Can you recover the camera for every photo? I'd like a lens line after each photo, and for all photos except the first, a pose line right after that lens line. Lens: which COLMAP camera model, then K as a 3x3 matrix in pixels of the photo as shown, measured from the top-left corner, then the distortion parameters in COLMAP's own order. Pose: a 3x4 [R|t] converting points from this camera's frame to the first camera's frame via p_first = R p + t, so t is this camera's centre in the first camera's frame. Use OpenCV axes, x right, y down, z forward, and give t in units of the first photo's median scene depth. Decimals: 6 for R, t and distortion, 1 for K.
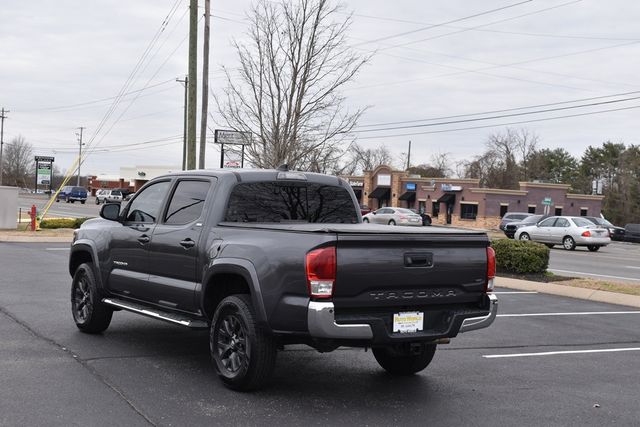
lens RADIAL K [[993.7, 0, 320.0], [0, 993.7, 213.5], [0, 0, 1]] dist [0.008227, 0.023768]
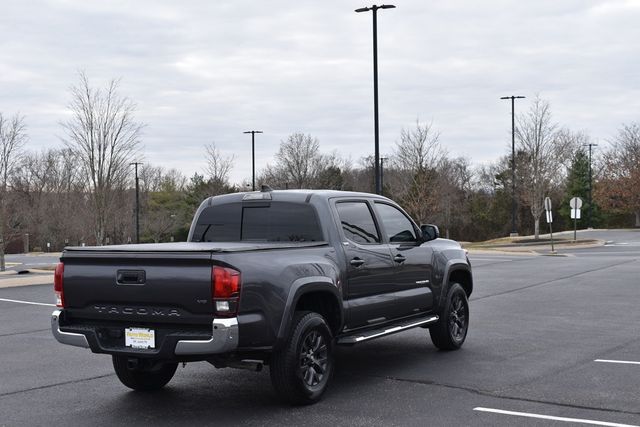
lens RADIAL K [[957.2, 0, 320.7], [0, 957.2, 193.3], [0, 0, 1]] dist [-0.014779, -0.037882]
pose [[0.461504, -0.055479, -0.885401, 0.639843], [0.015465, 0.998394, -0.054498, 0.010691], [0.887003, 0.011458, 0.461621, 0.433041]]
